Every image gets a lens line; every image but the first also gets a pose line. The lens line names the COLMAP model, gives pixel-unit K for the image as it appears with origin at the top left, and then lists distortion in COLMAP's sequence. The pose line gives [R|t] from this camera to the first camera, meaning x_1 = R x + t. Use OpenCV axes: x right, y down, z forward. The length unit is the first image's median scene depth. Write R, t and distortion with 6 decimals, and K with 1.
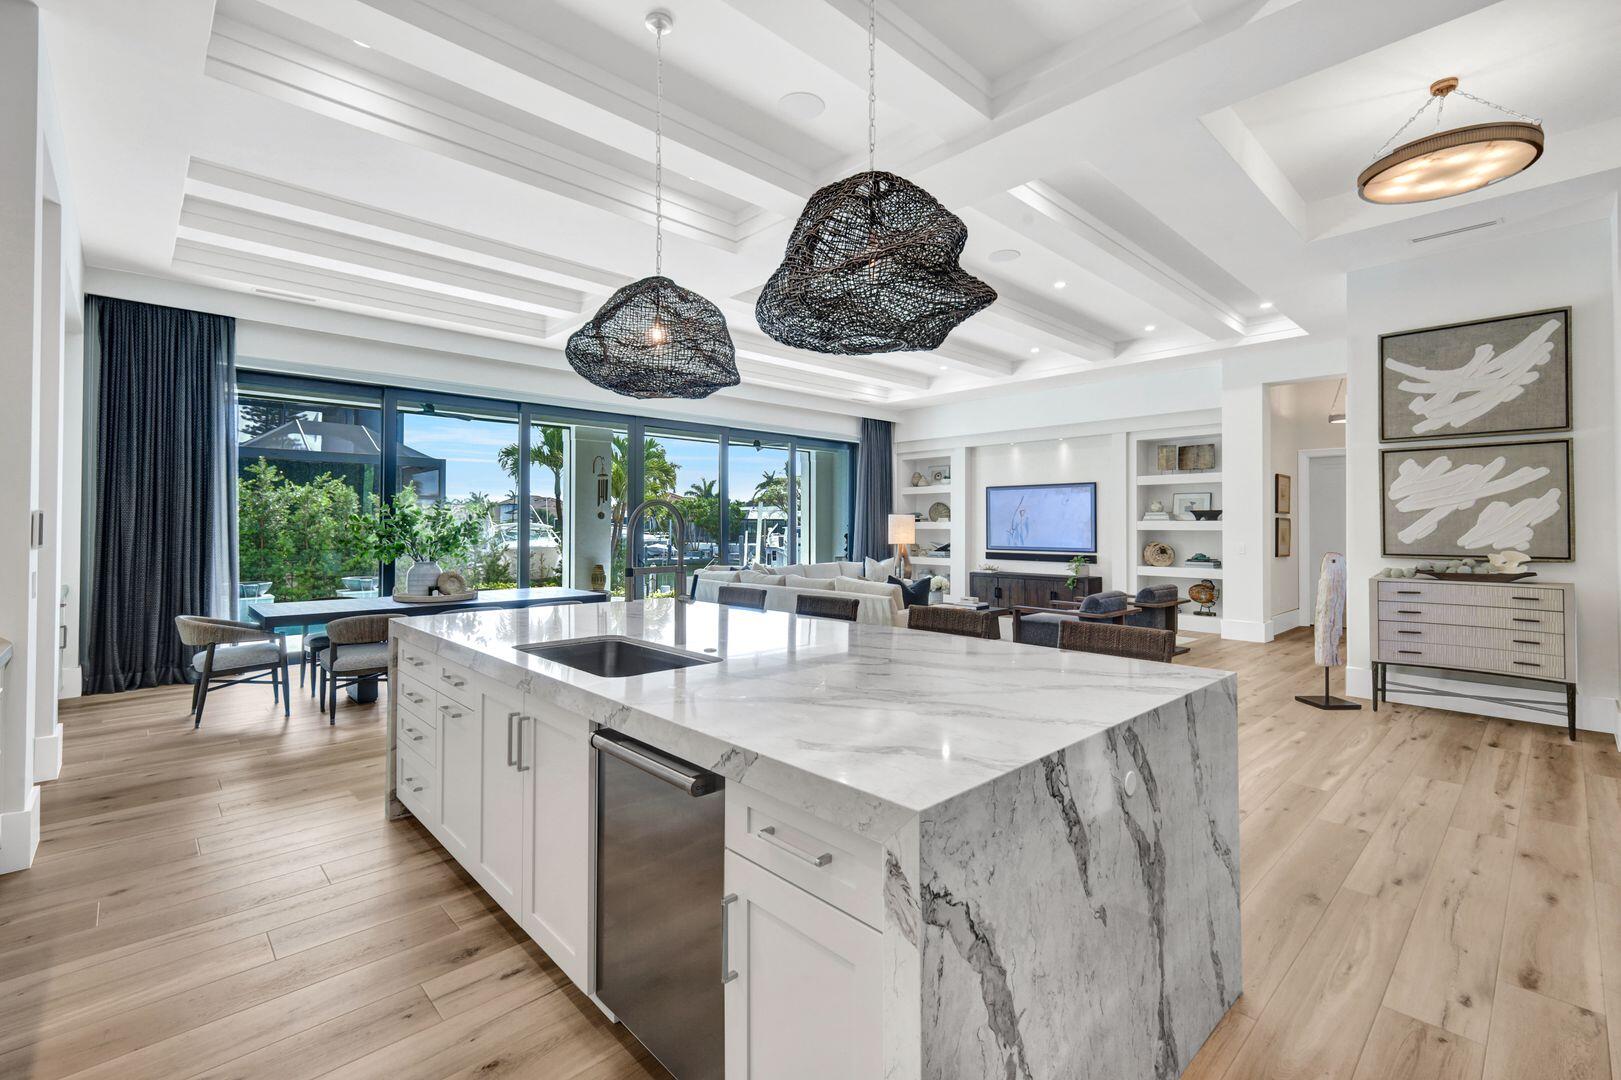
lens RADIAL K [[707.2, 0, 805.2], [0, 707.2, 521.6], [0, 0, 1]] dist [0.012069, -0.000288]
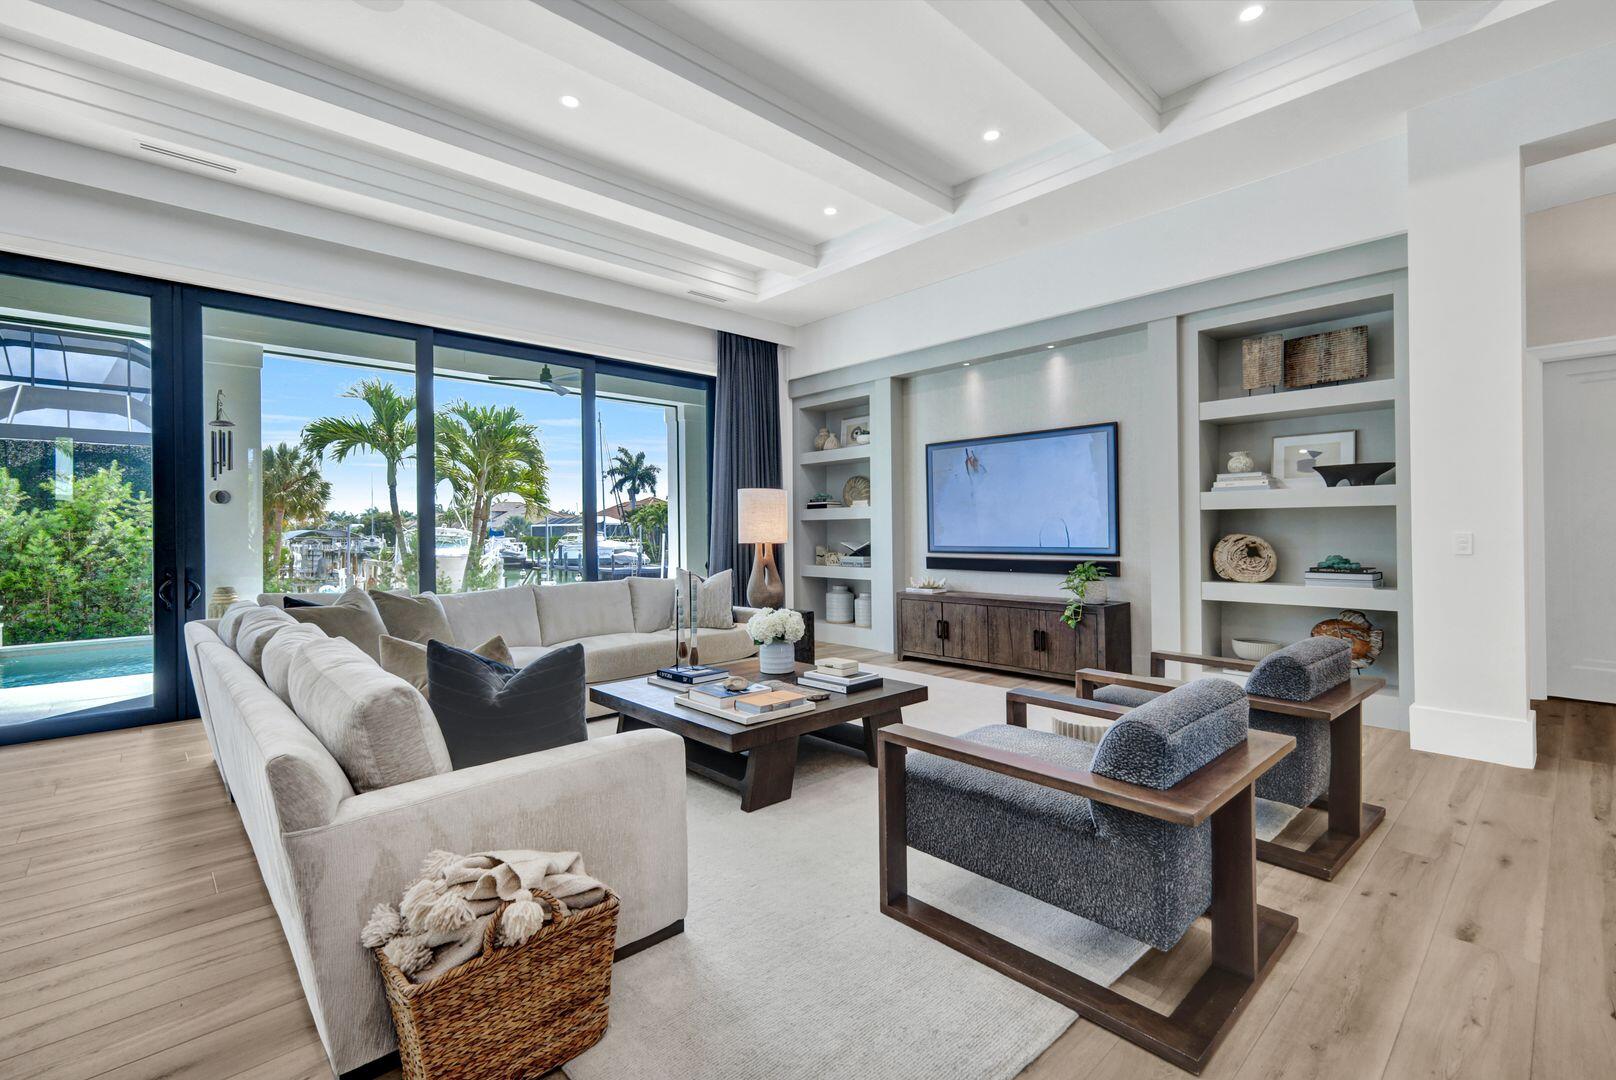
lens RADIAL K [[718.1, 0, 815.1], [0, 718.1, 531.3], [0, 0, 1]] dist [0.013252, 0.000073]
pose [[0.999949, -0.010109, -0.000402, 0.176106], [0.010110, 0.999939, 0.004465, 0.020247], [0.000356, -0.004469, 0.999990, 0.442538]]
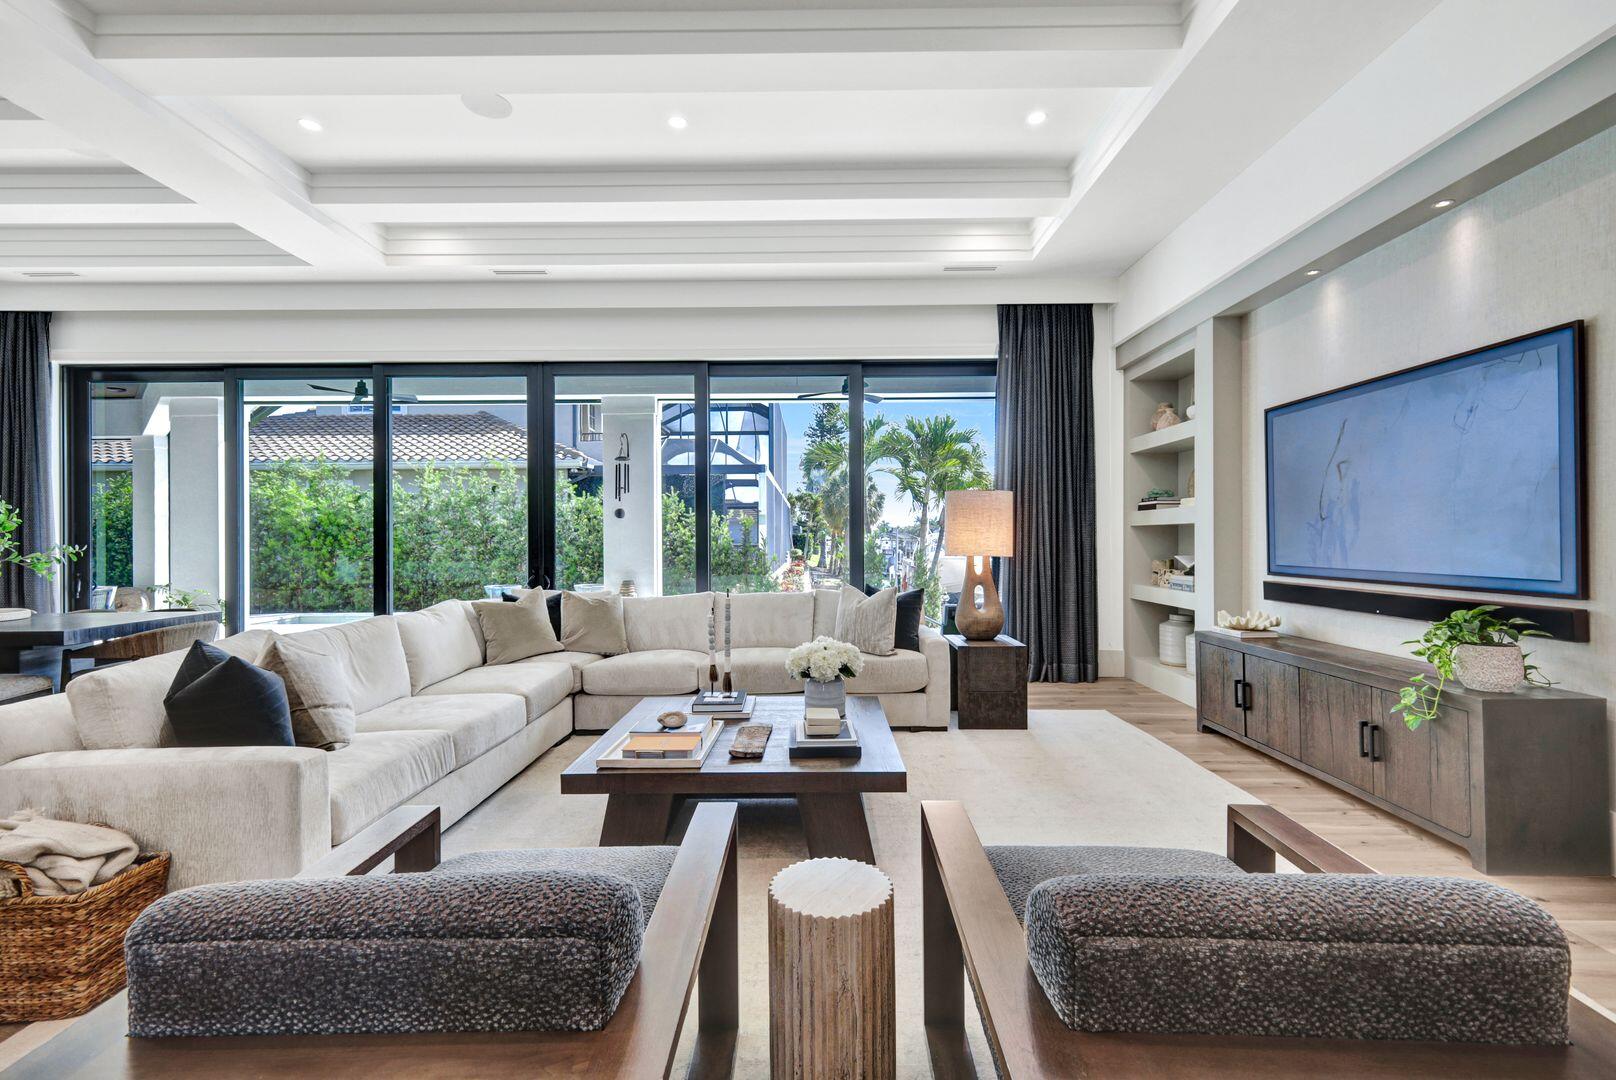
lens RADIAL K [[719.8, 0, 808.0], [0, 719.8, 540.0], [0, 0, 1]] dist [0.004895, 0.000535]
pose [[0.725124, -0.004689, -0.688603, 0.370180], [0.010970, 0.999929, 0.004742, 0.018003], [0.688531, -0.010993, 0.725123, 0.592020]]
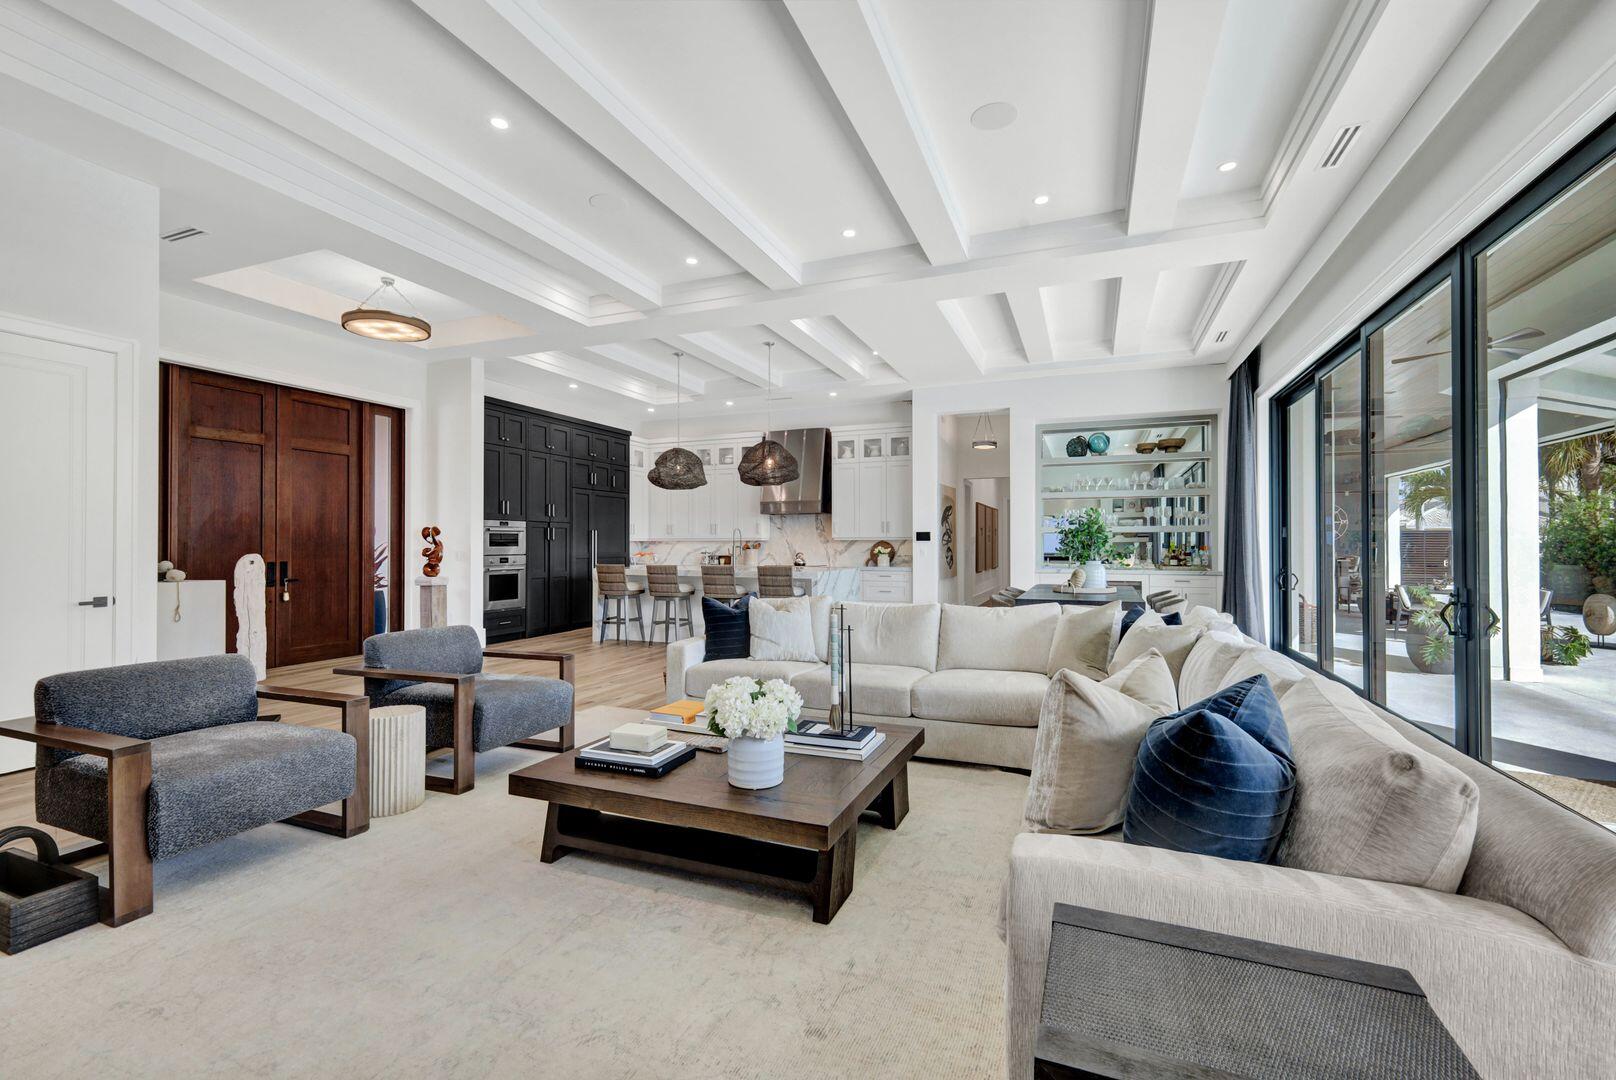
lens RADIAL K [[702.2, 0, 808.0], [0, 702.2, 540.0], [0, 0, 1]] dist [0.001511, 0.000063]
pose [[-0.913140, -0.002522, -0.407638, 0.229885], [0.002742, 0.999920, -0.012329, 0.020459], [0.407637, -0.012376, -0.913060, 1.062075]]
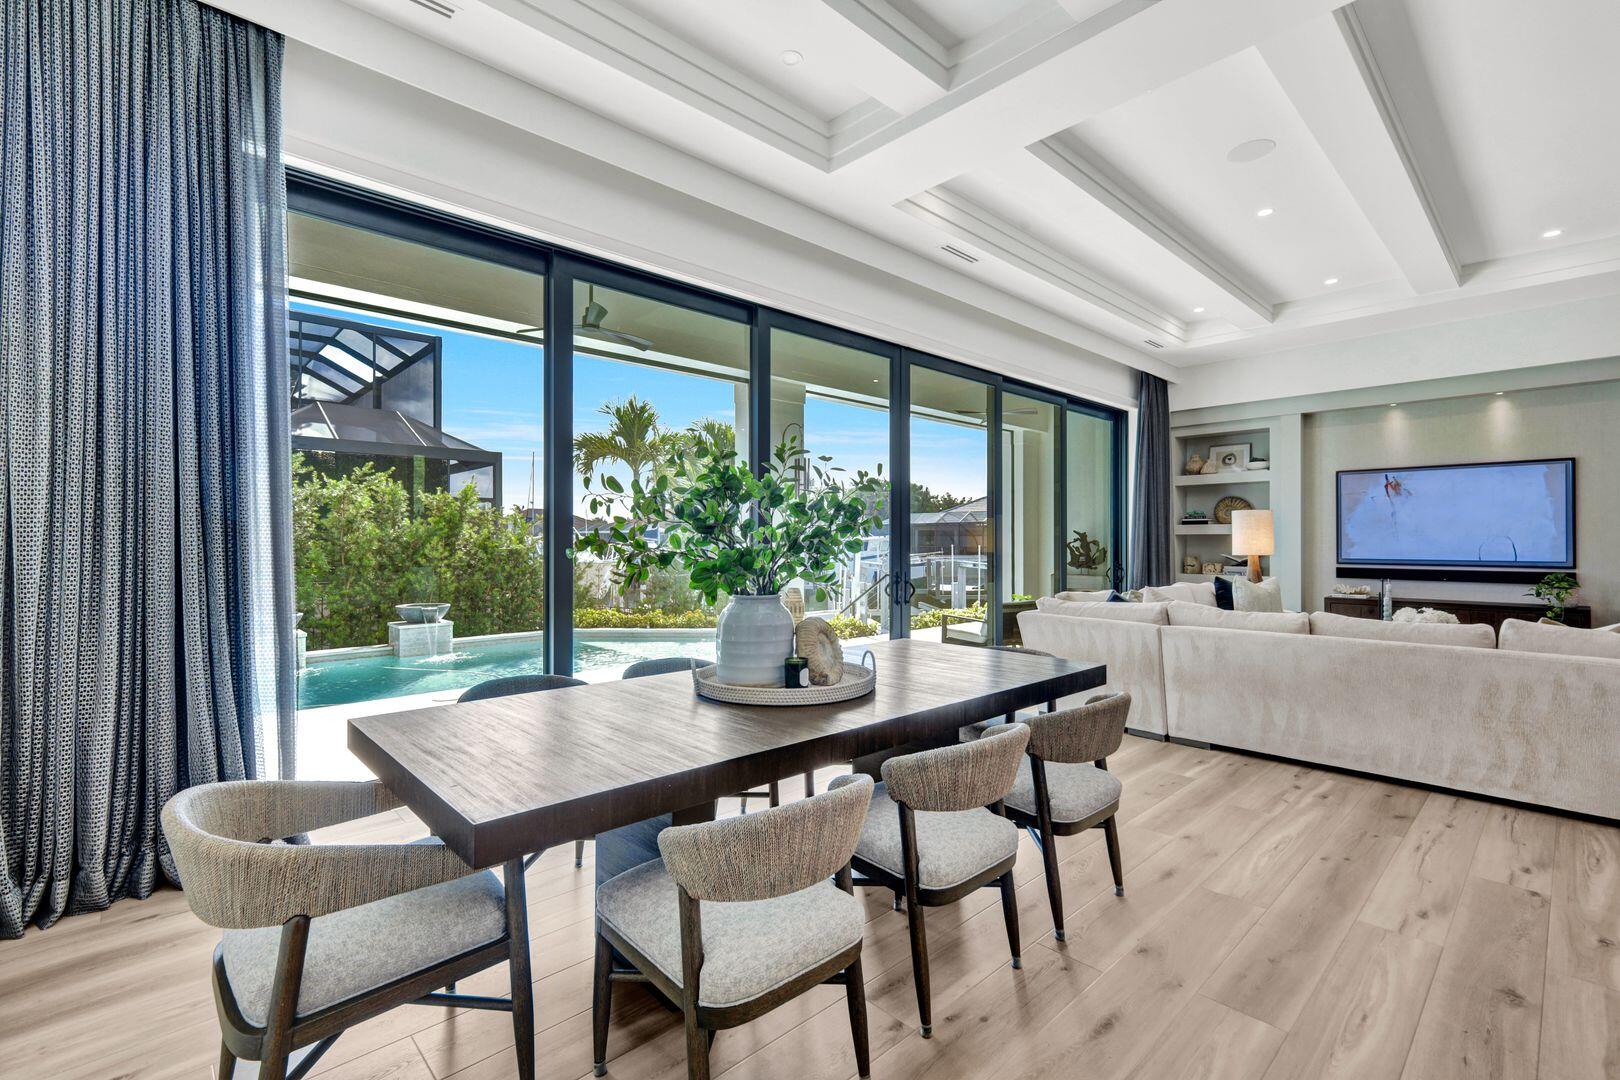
lens RADIAL K [[741.0, 0, 810.0], [0, 741.0, 540.0], [0, 0, 1]] dist [0.014088, 0.000137]
pose [[0.999841, -0.003609, -0.017444, -0.256040], [0.003724, 0.999972, 0.006556, 0.011294], [0.017420, -0.006620, 0.999826, 0.296836]]
